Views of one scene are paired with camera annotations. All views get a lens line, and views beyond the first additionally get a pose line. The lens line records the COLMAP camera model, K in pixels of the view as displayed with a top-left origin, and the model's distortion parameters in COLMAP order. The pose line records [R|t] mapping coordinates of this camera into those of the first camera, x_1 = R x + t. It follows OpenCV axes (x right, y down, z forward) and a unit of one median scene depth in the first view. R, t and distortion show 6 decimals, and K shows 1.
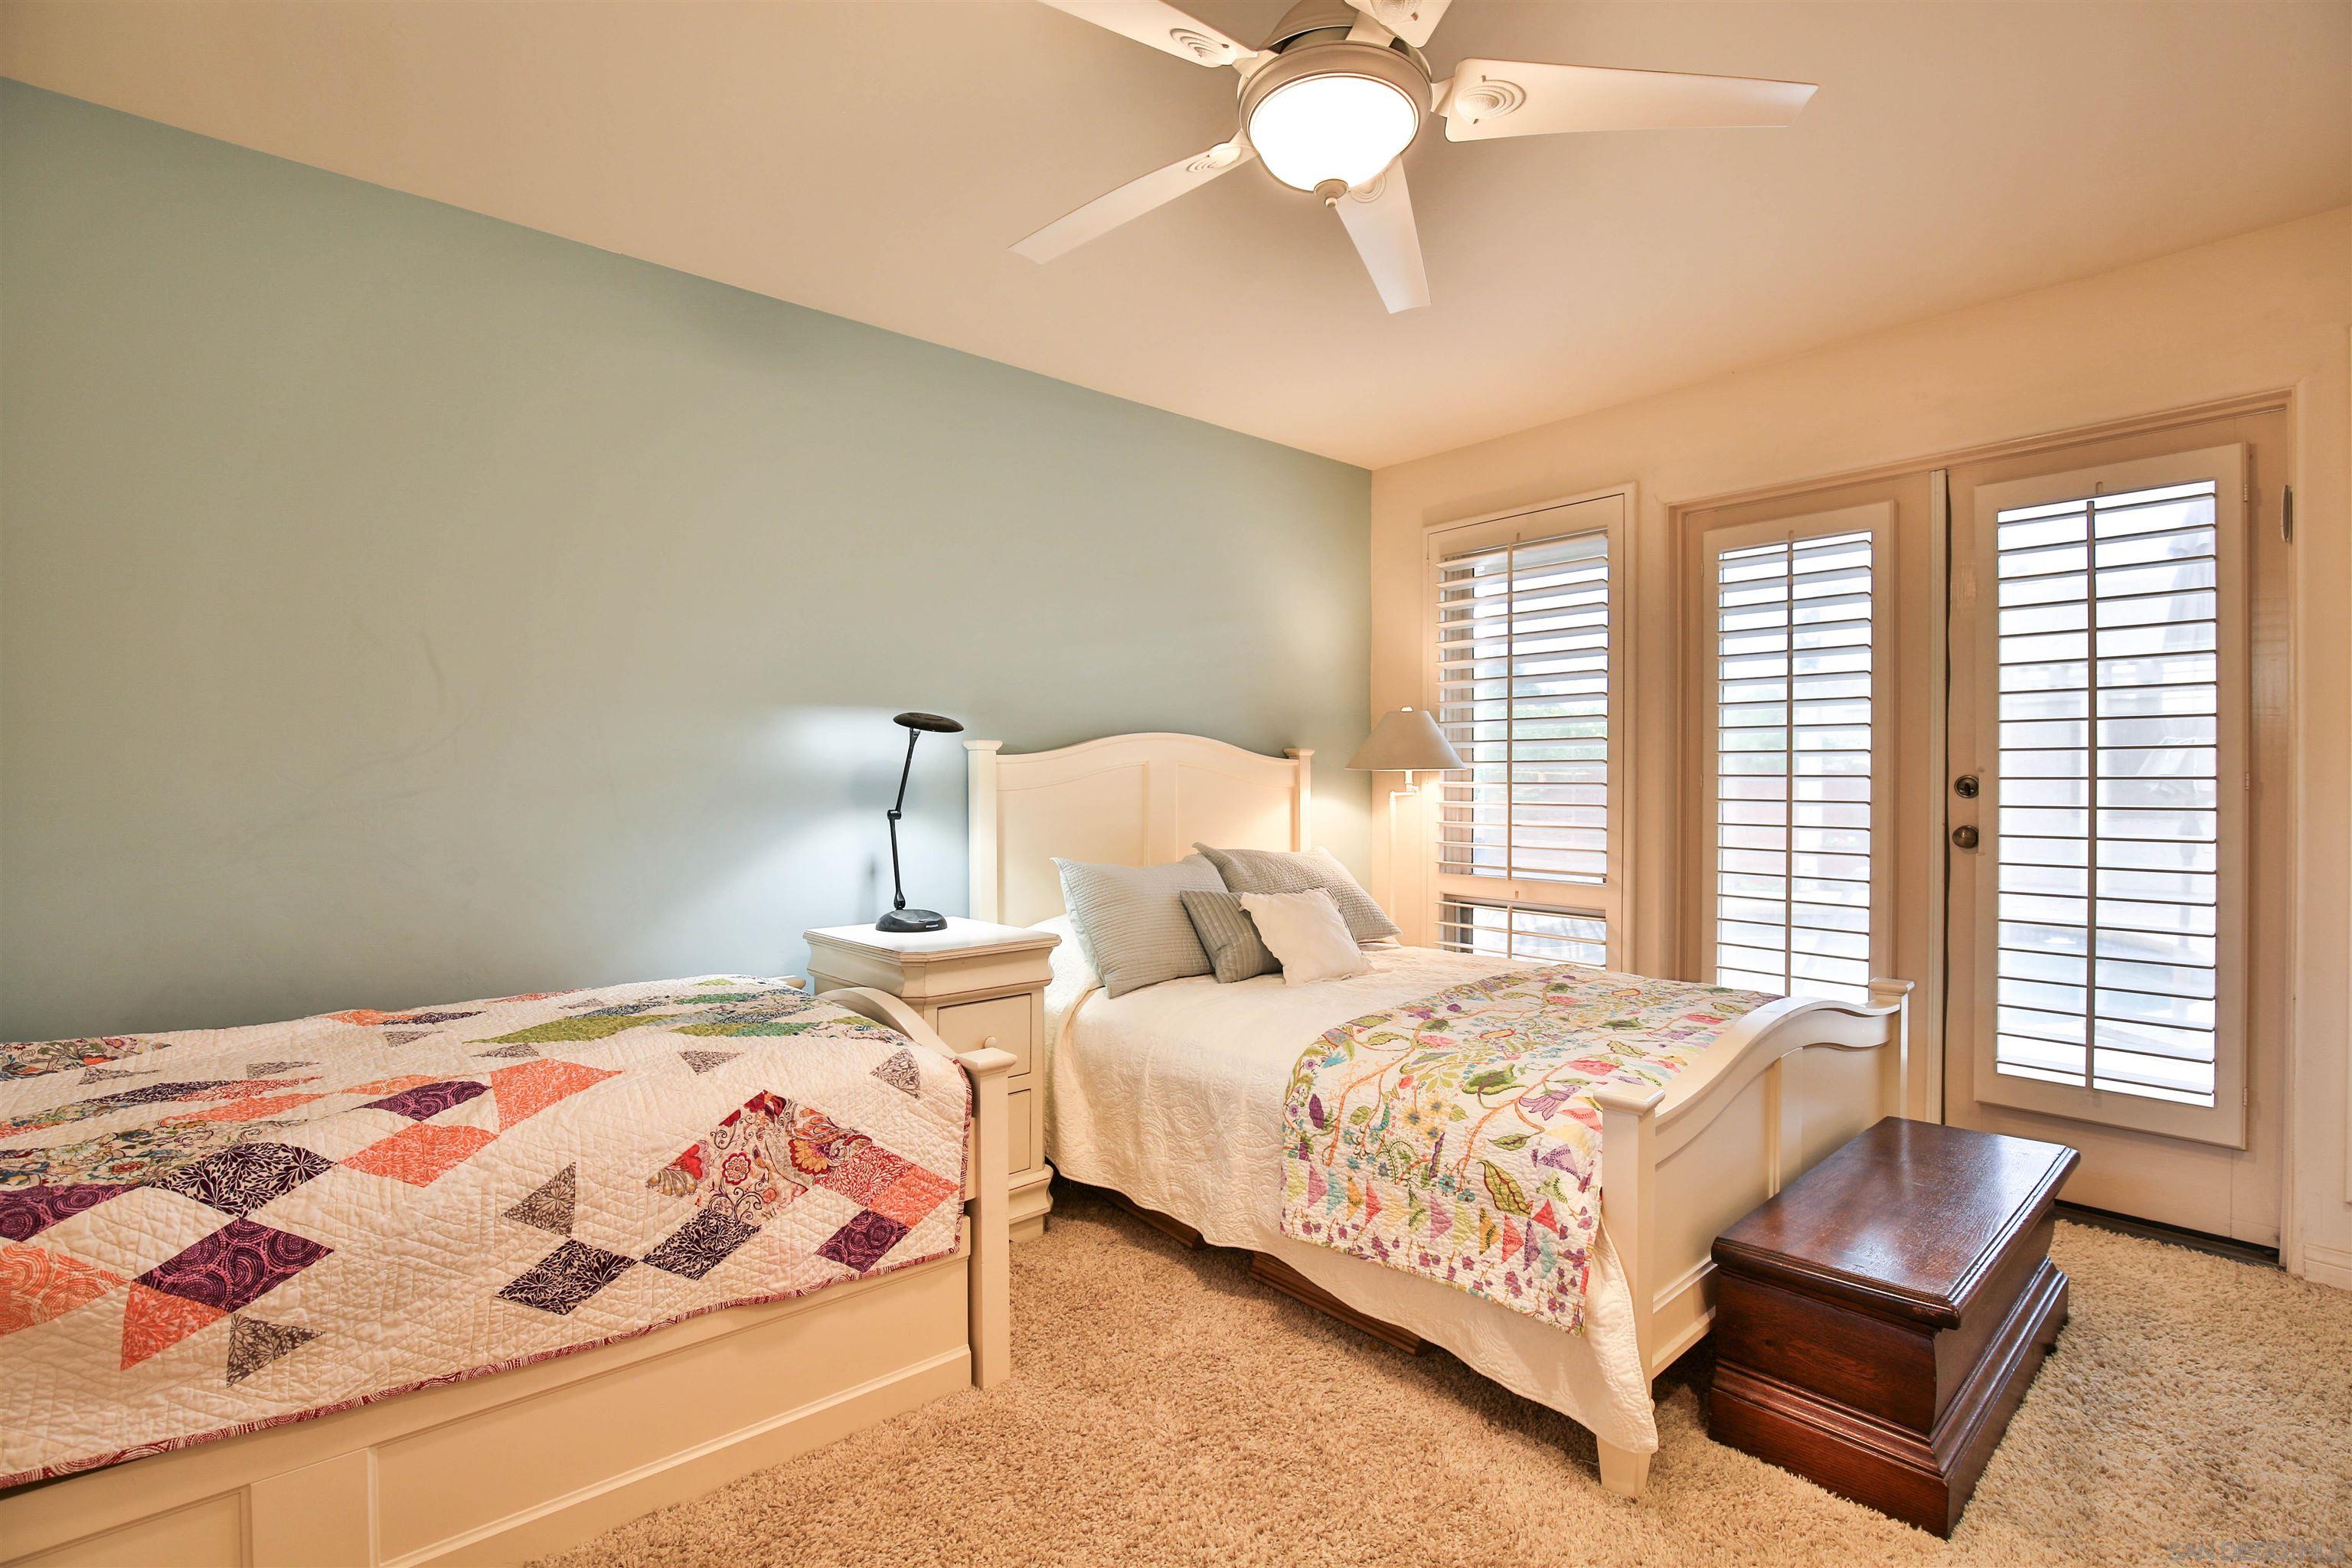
lens RADIAL K [[1074.1, 0, 1184.1], [0, 1074.1, 782.3], [0, 0, 1]] dist [-0.038496, 0.007342]
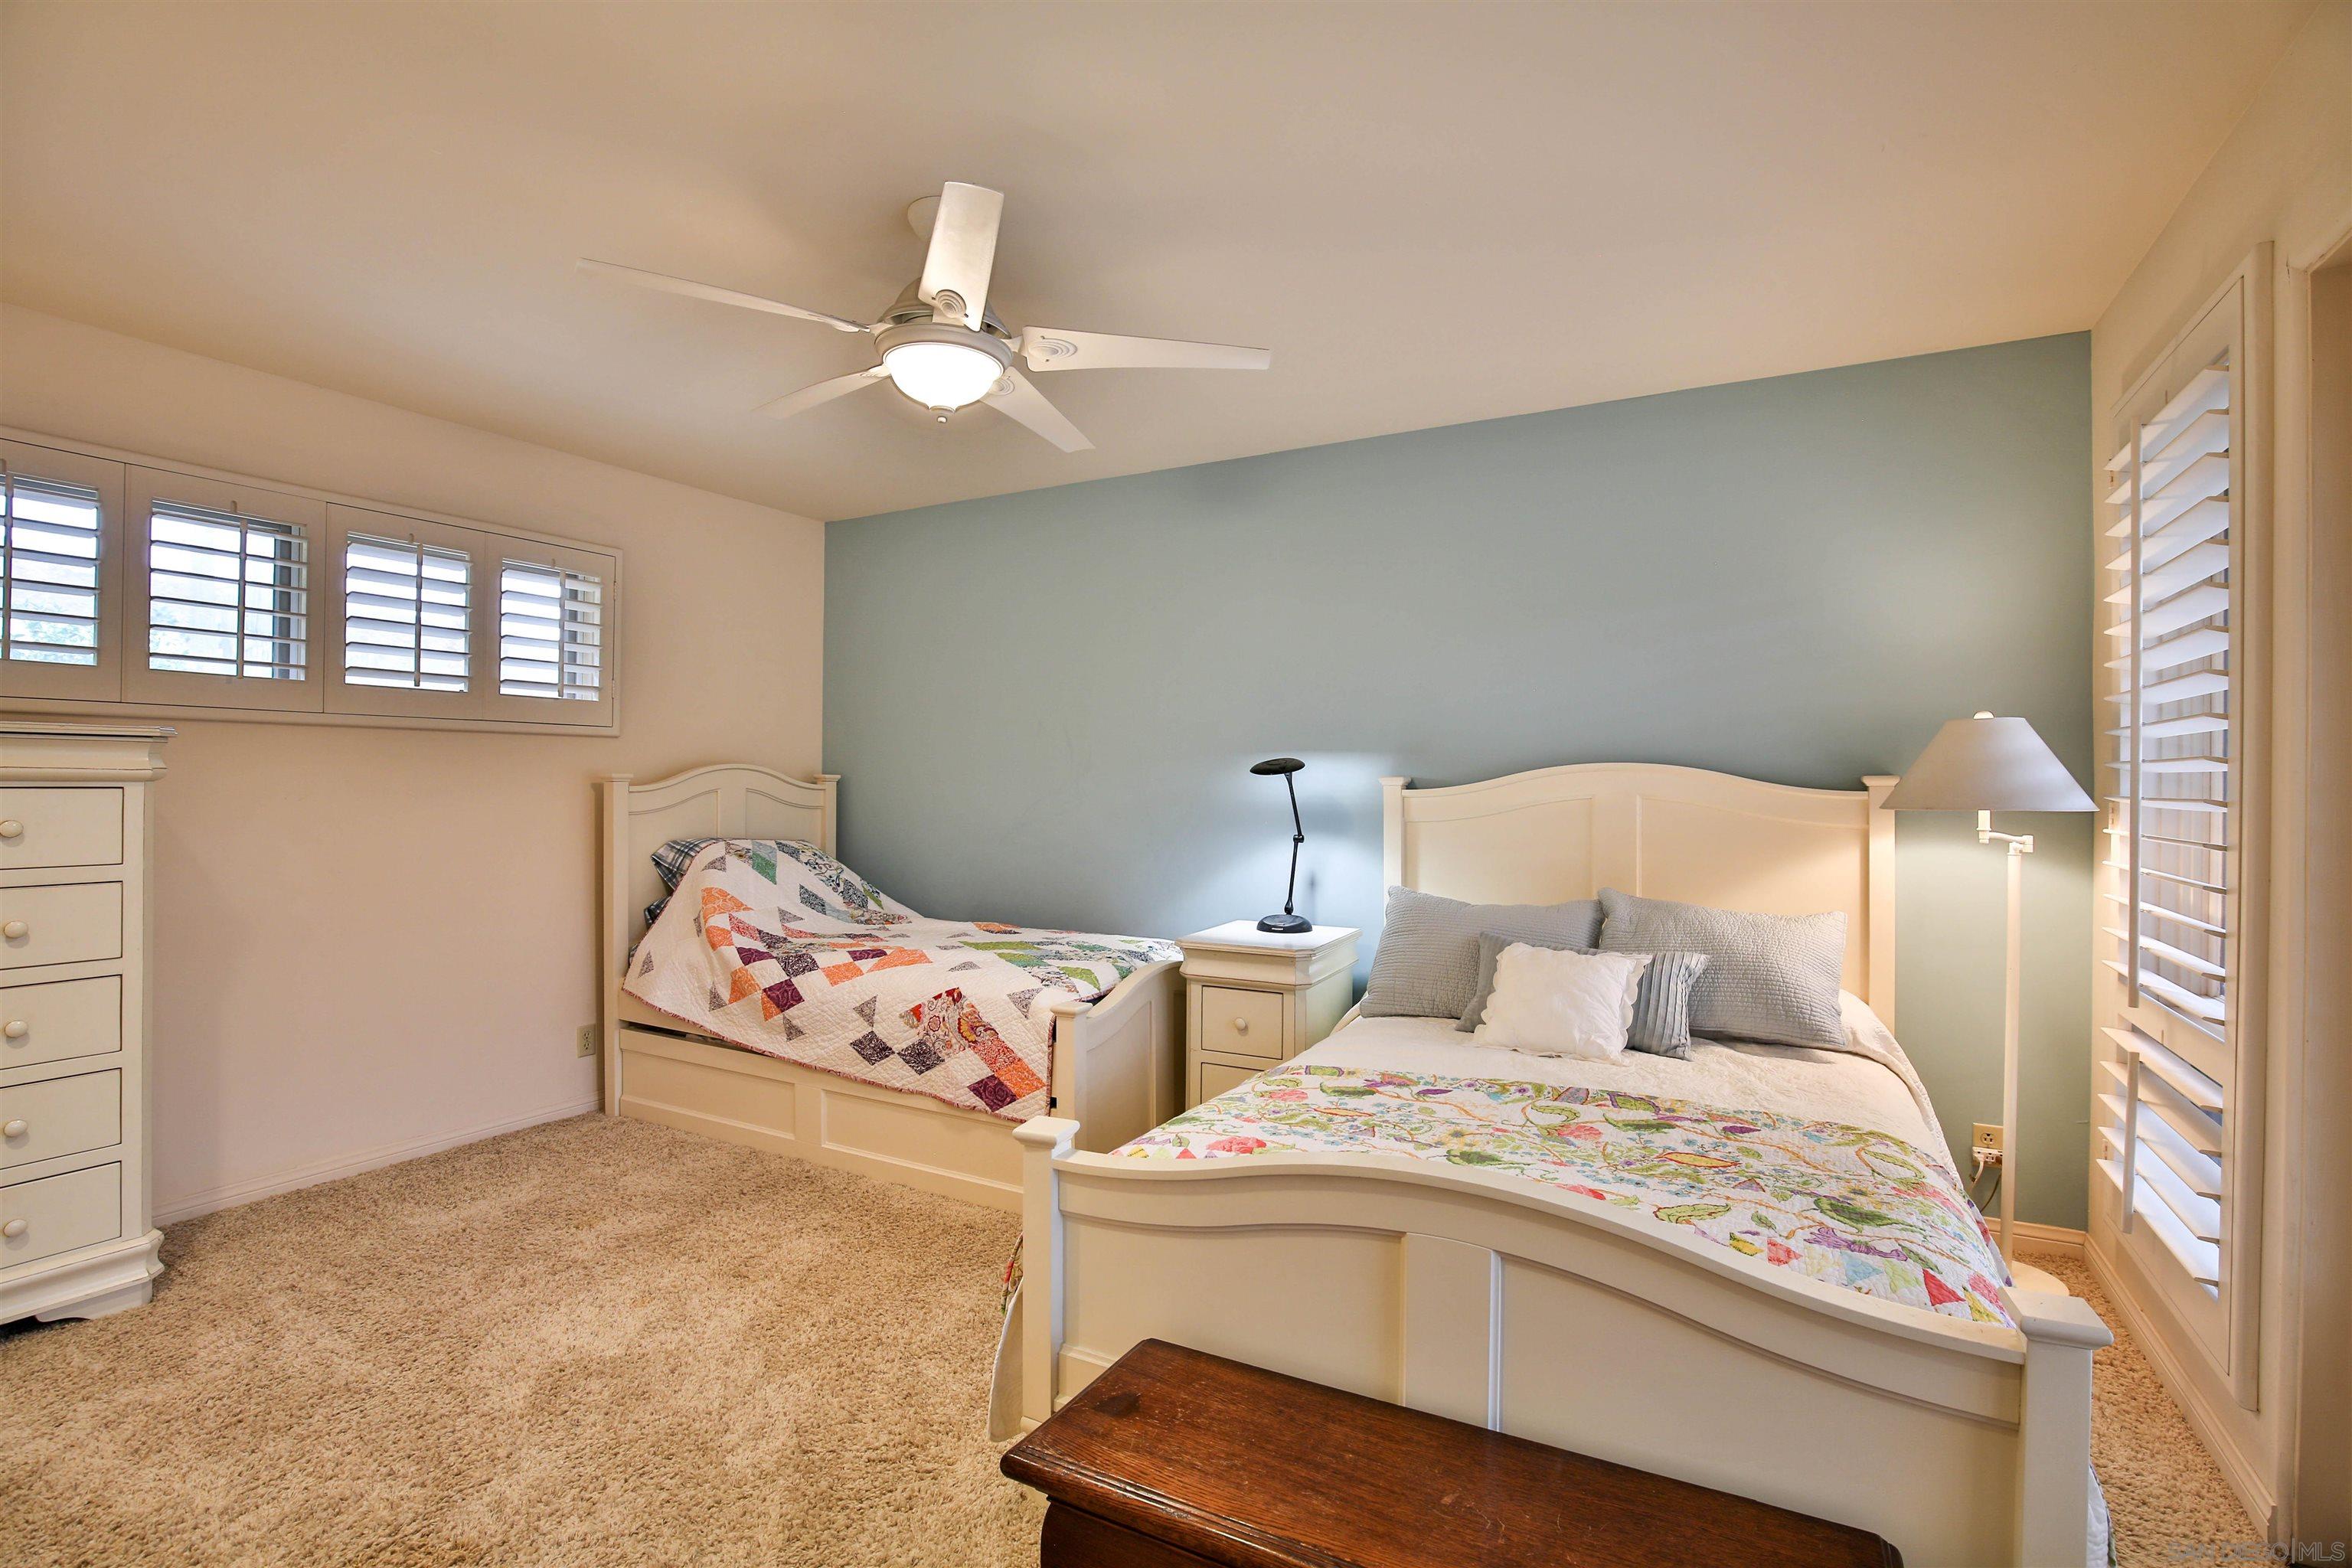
lens RADIAL K [[1087.3, 0, 1183.1], [0, 1087.3, 781.8], [0, 0, 1]] dist [-0.032003, 0.000231]
pose [[0.342740, 0.000366, -0.939430, 1.490771], [-0.004975, 0.999987, -0.001425, -0.057347], [0.939417, 0.005162, 0.342737, 0.748900]]
